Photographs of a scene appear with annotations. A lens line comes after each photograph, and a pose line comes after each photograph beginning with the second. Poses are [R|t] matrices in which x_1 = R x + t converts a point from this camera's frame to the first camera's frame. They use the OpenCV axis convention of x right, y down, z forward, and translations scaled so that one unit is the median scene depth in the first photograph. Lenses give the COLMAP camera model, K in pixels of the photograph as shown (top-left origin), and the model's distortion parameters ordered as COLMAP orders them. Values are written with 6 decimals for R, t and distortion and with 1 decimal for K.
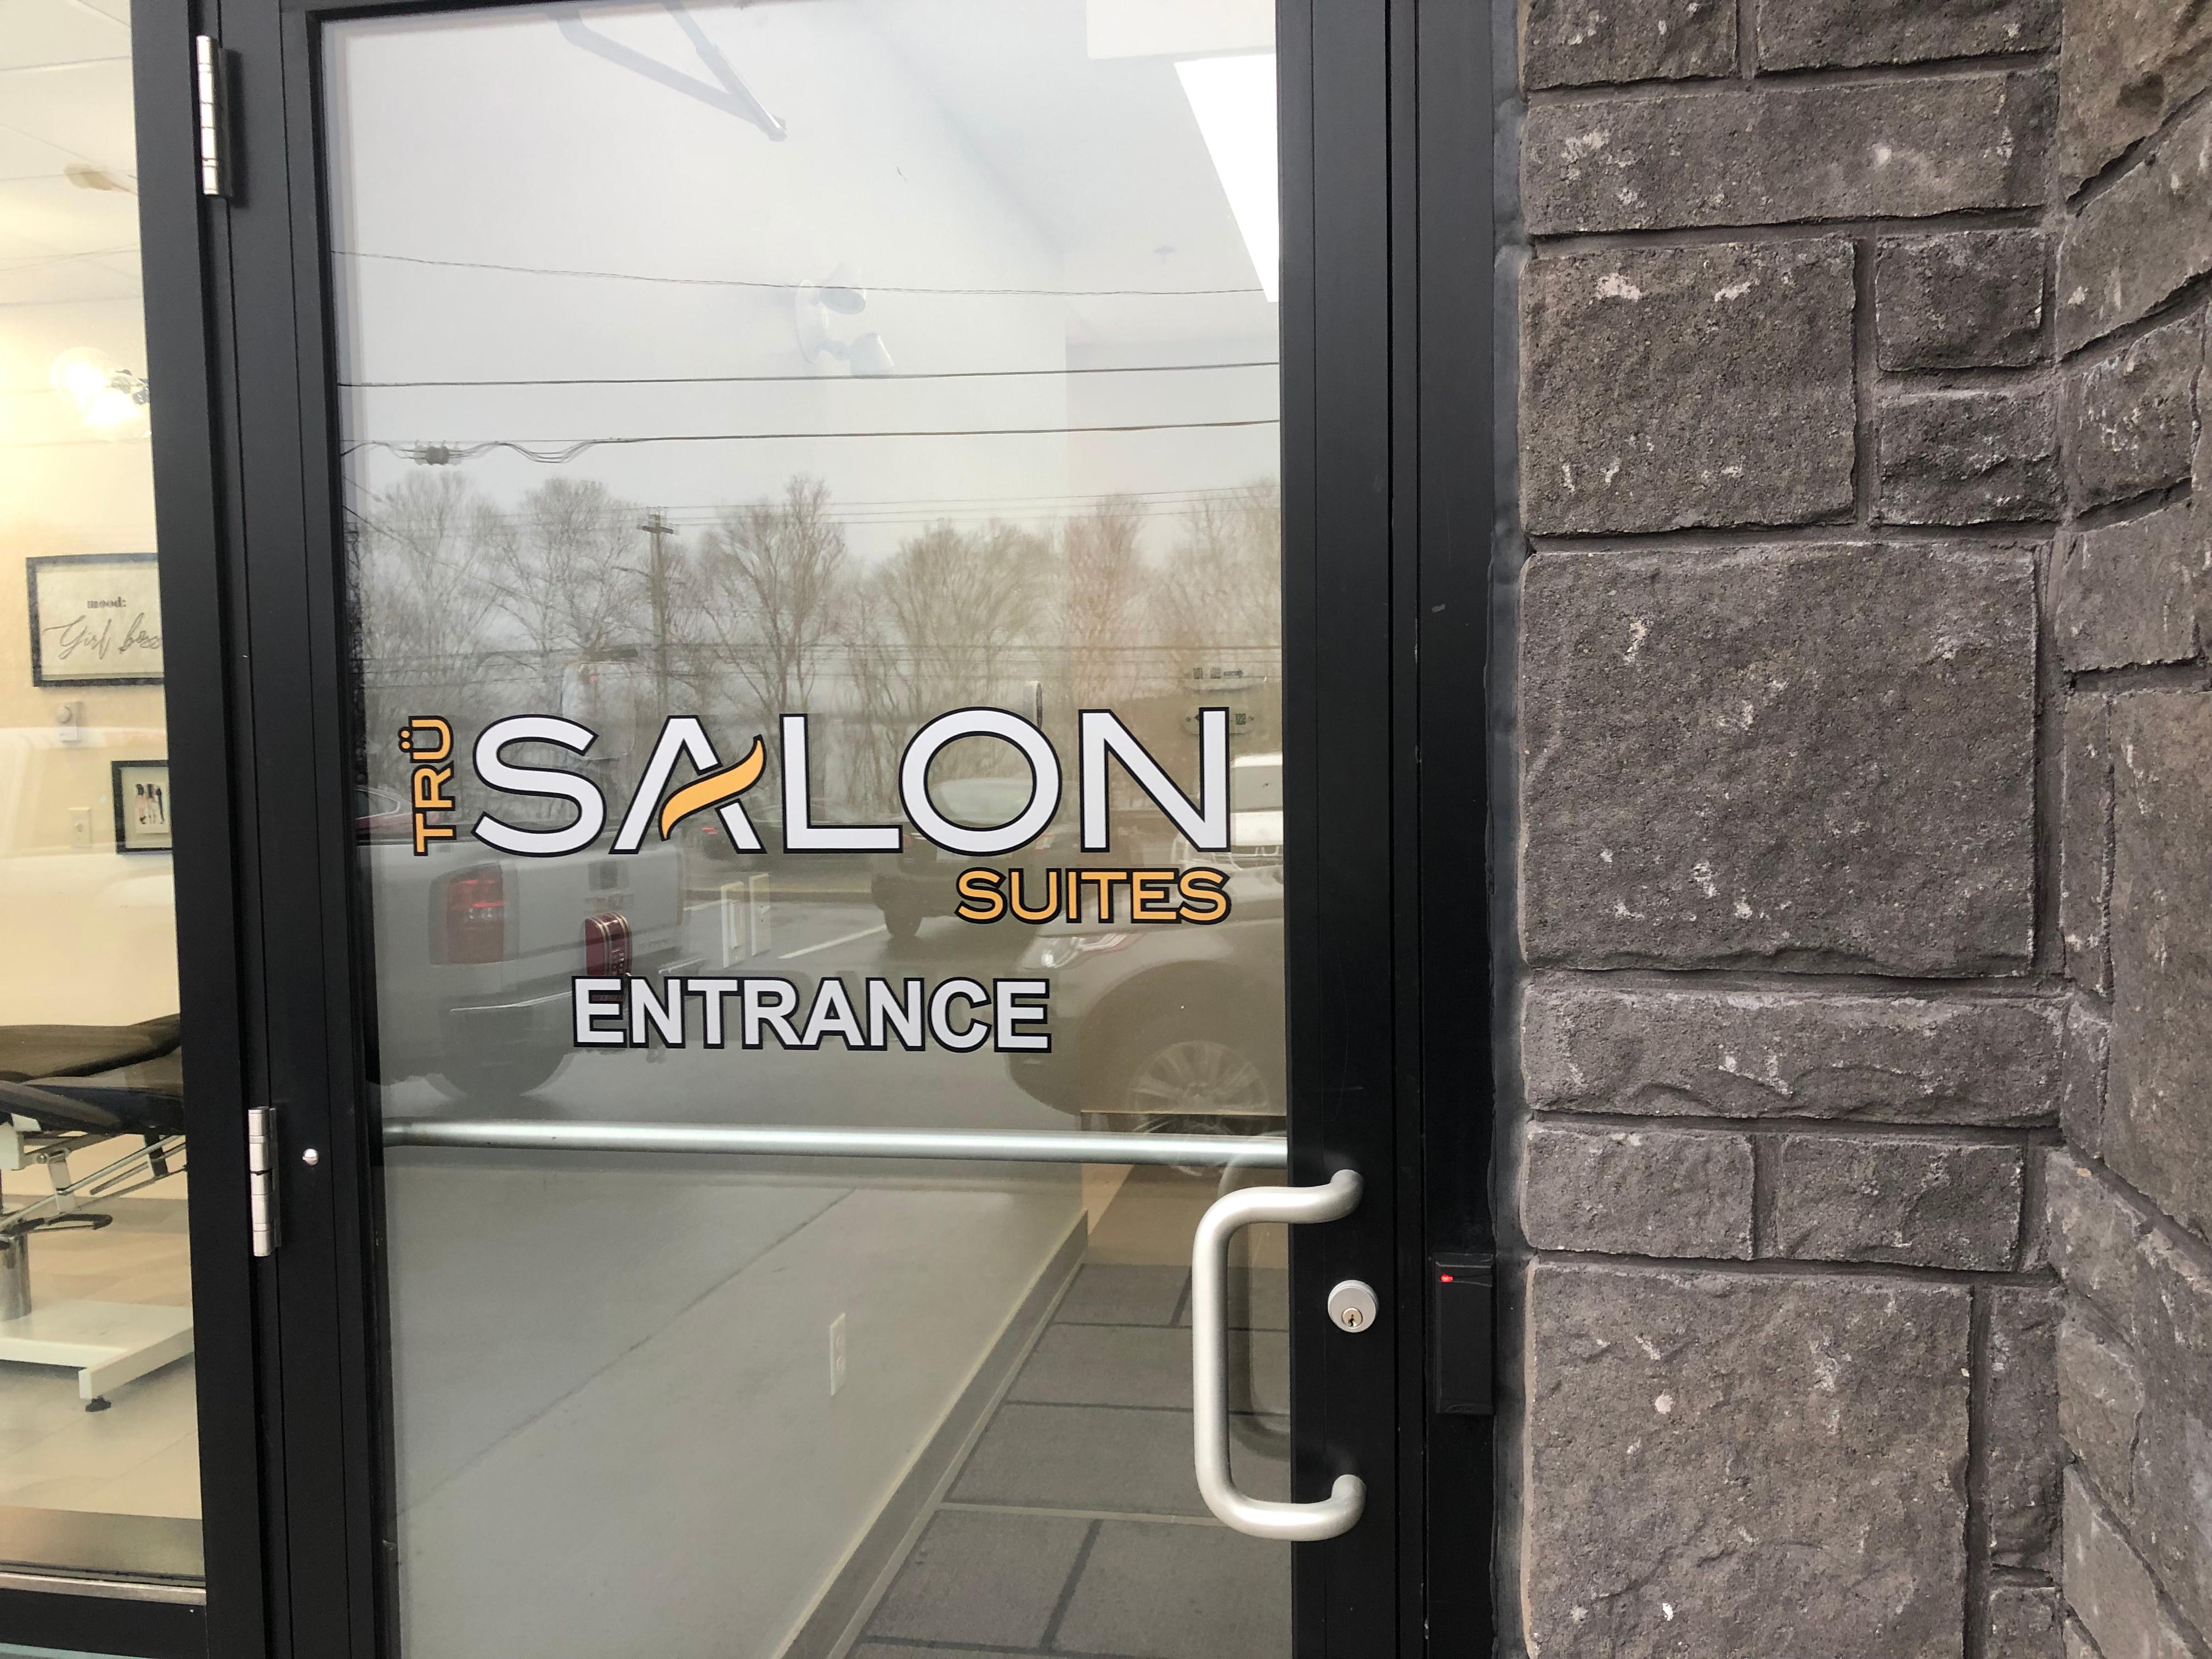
lens RADIAL K [[1798.4, 0, 1106.0], [0, 1798.4, 834.5], [0, 0, 1]] dist [0.006016, 0.005340]
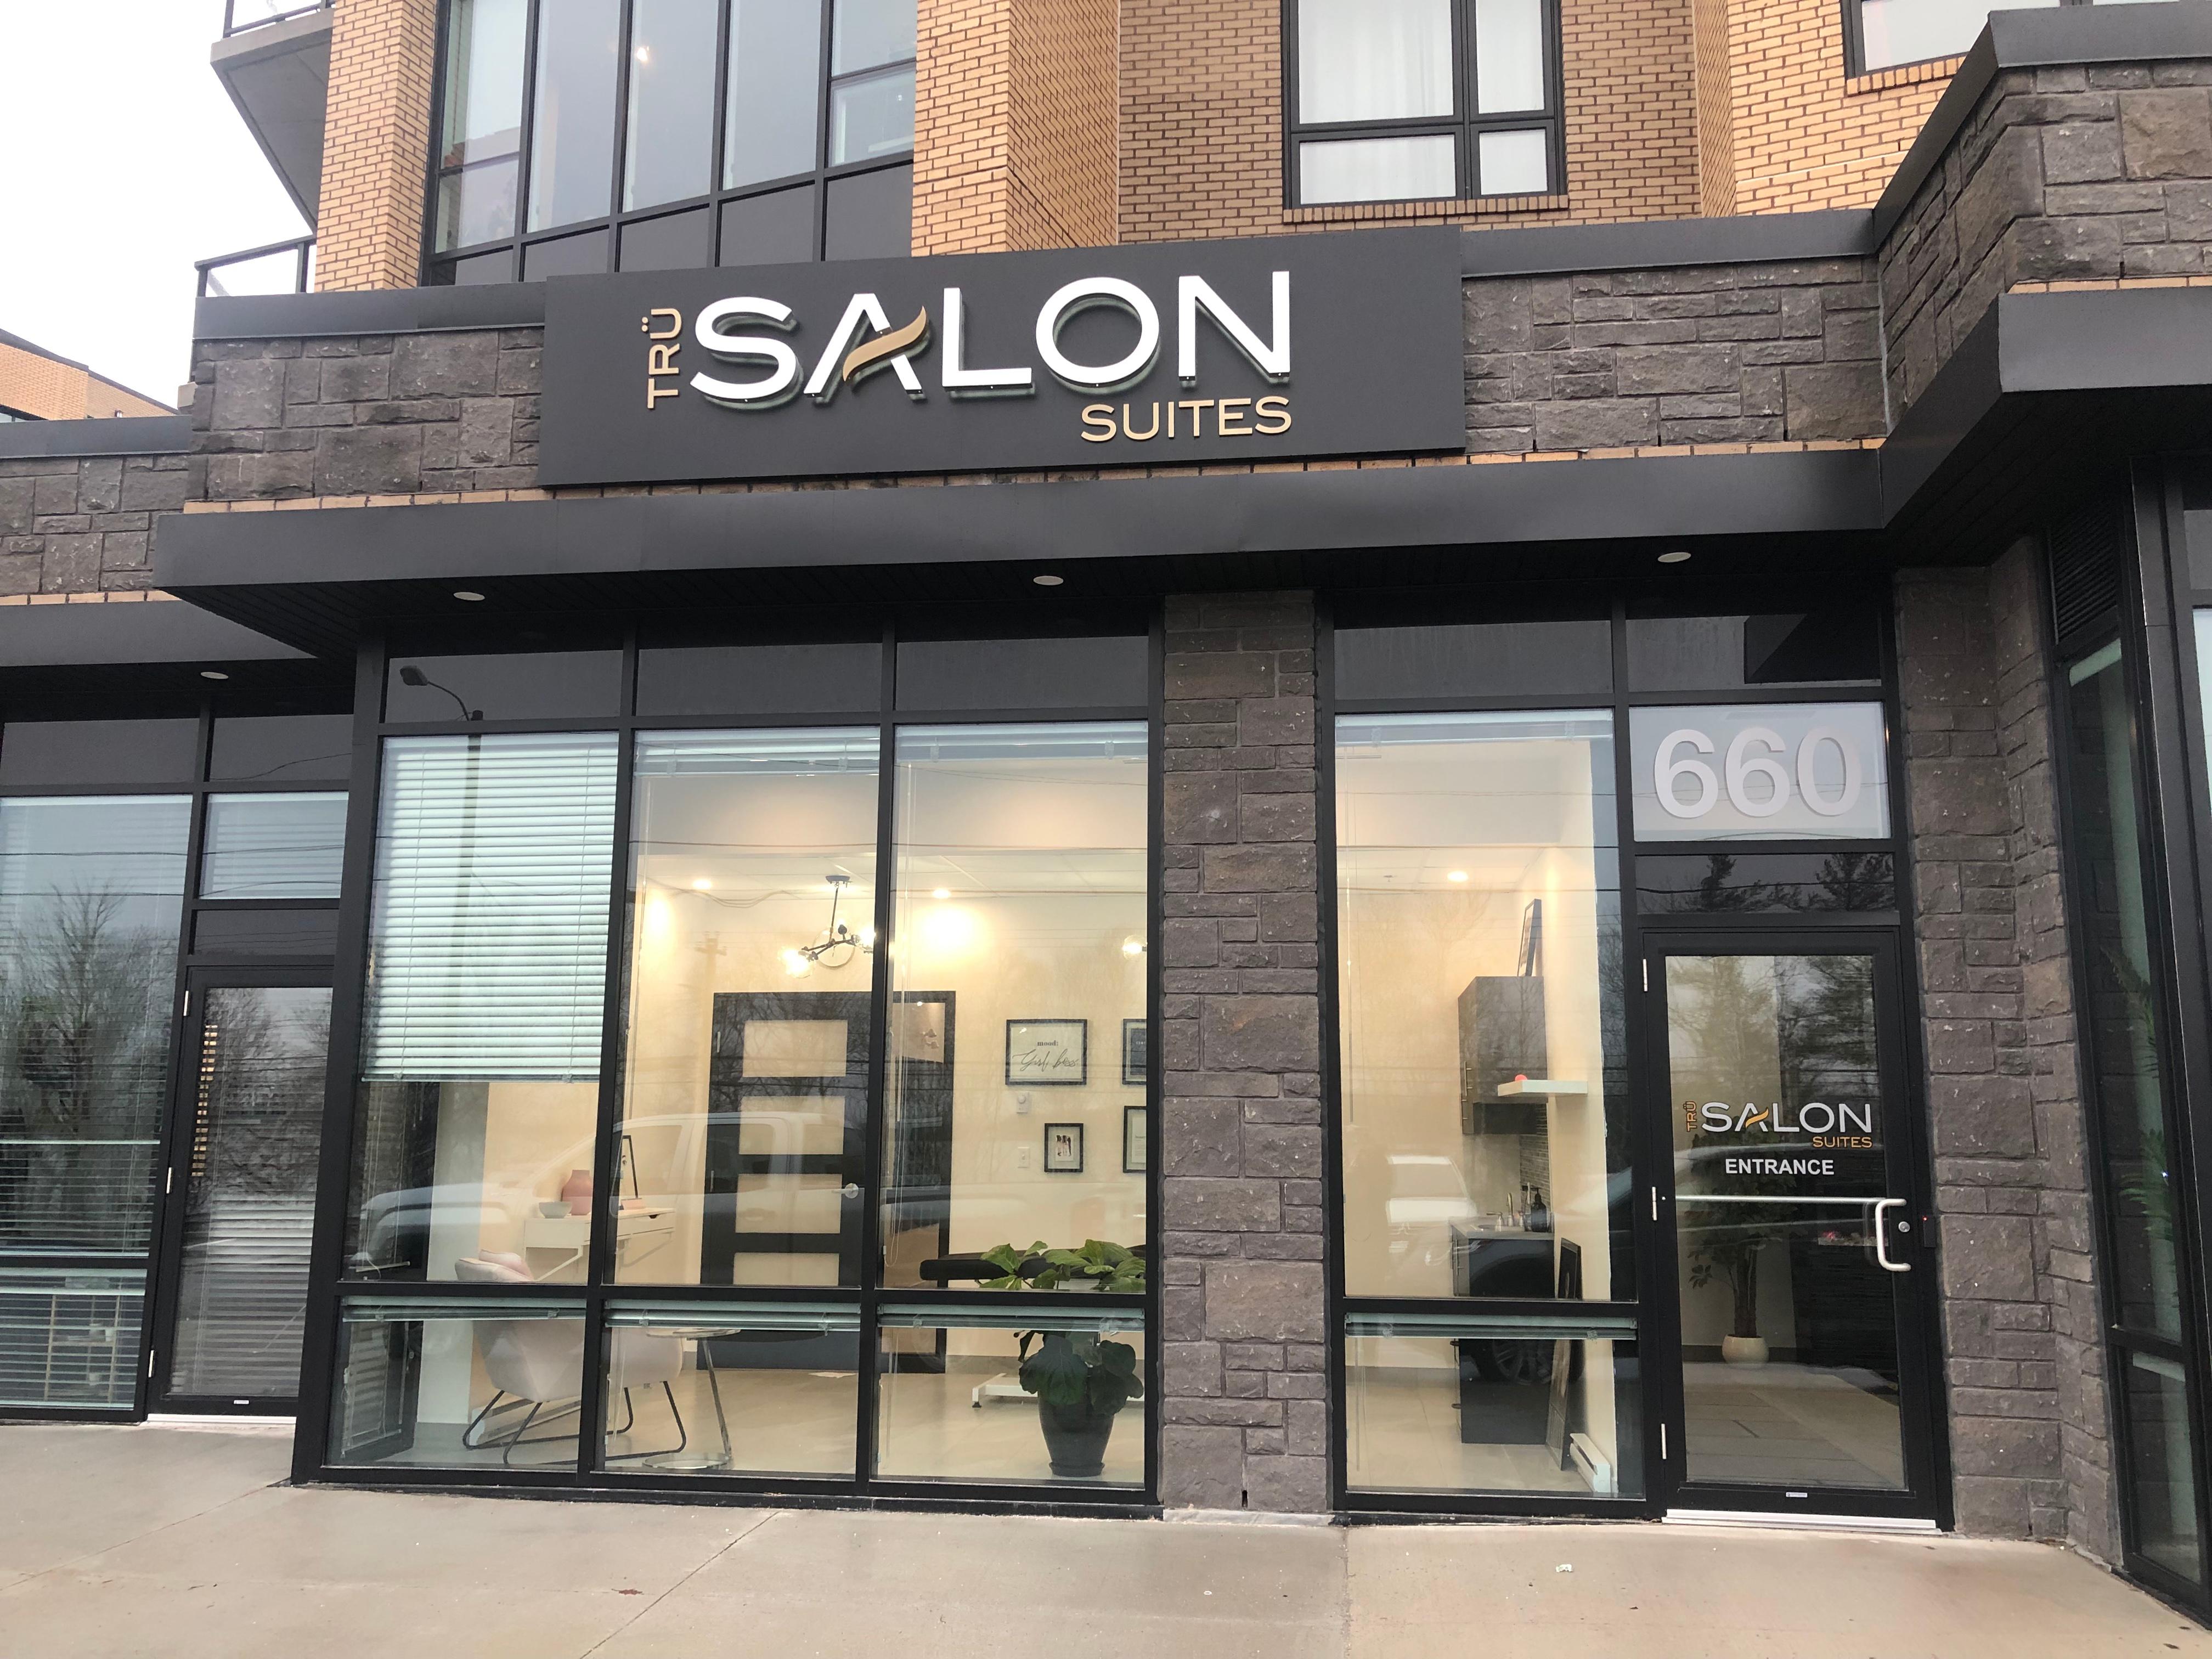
lens RADIAL K [[1798.4, 0, 1107.4], [0, 1798.4, 824.8], [0, 0, 1]] dist [0.006016, 0.005340]
pose [[0.999661, 0.024482, 0.008881, -2.291037], [-0.021805, 0.973280, -0.228585, 0.395880], [-0.014240, 0.228313, 0.973484, -4.358041]]
